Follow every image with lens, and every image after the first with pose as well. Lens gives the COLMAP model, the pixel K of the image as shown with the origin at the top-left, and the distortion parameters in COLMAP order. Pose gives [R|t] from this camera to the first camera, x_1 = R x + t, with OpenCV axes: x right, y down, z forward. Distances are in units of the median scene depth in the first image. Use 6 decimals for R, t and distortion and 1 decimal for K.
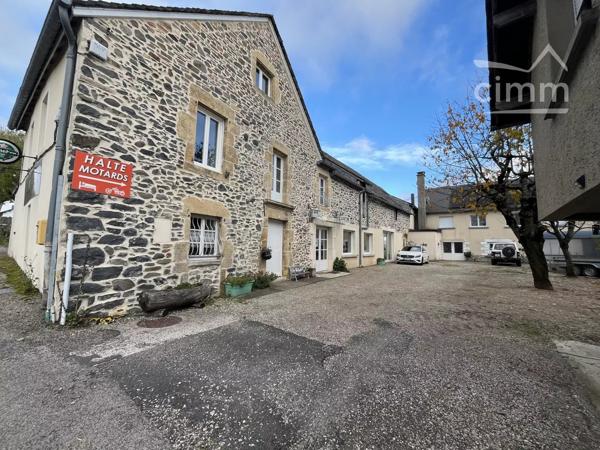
lens RADIAL K [[240.2, 0, 300.0], [0, 240.2, 225.0], [0, 0, 1]] dist [-0.000307, -0.000276]
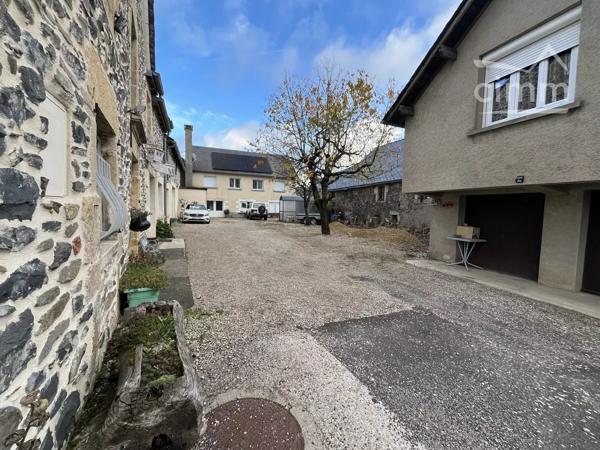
lens RADIAL K [[240.2, 0, 300.0], [0, 240.2, 225.0], [0, 0, 1]] dist [-0.000307, -0.000276]
pose [[0.505529, -0.064781, 0.860374, -0.753131], [-0.088595, 0.988009, 0.126447, 0.054586], [-0.858249, -0.140148, 0.493728, 0.759032]]
